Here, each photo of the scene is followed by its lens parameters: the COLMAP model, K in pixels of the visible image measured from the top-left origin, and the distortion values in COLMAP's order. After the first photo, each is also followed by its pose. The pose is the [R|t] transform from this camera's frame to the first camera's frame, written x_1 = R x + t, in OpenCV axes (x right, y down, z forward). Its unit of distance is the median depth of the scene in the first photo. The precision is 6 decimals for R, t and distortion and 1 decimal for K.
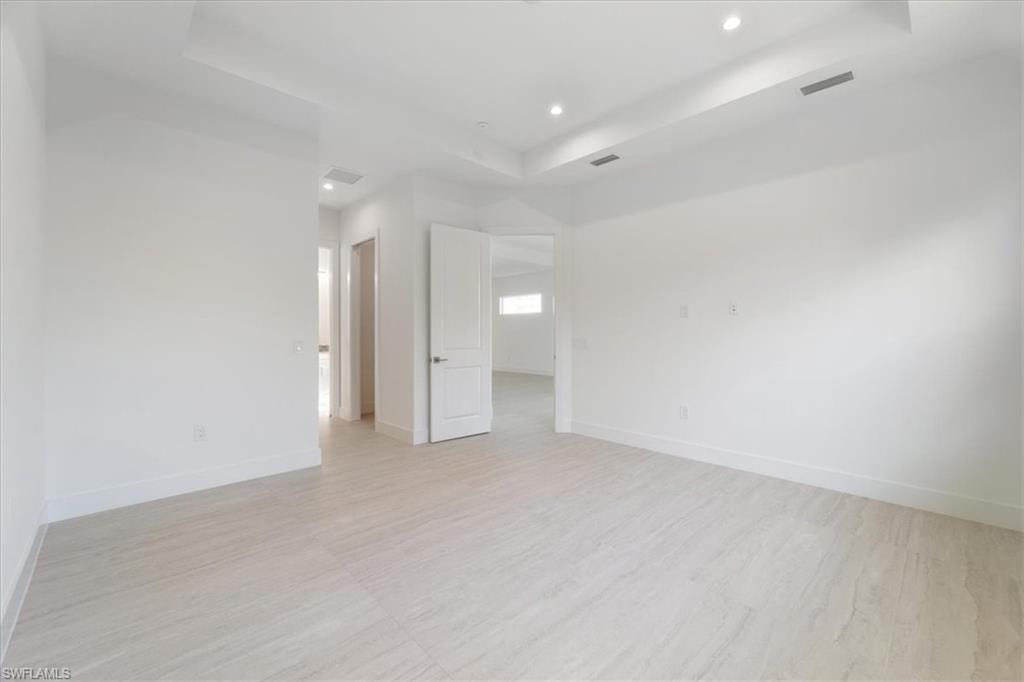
lens RADIAL K [[410.9, 0, 508.4], [0, 410.9, 335.1], [0, 0, 1]] dist [0.000367, -0.000219]
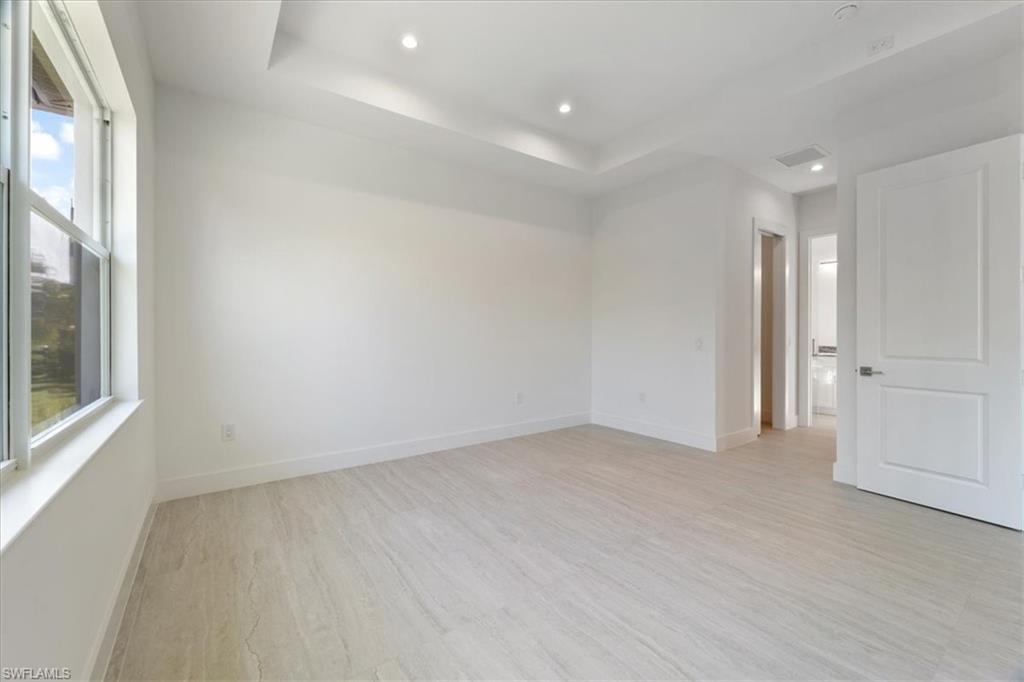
lens RADIAL K [[410.9, 0, 508.4], [0, 410.9, 335.1], [0, 0, 1]] dist [0.000367, -0.000219]
pose [[-0.130055, 0.004834, -0.991495, 0.961302], [-0.006559, 0.999962, 0.005736, 0.000108], [0.991485, 0.007249, -0.130019, 0.816321]]
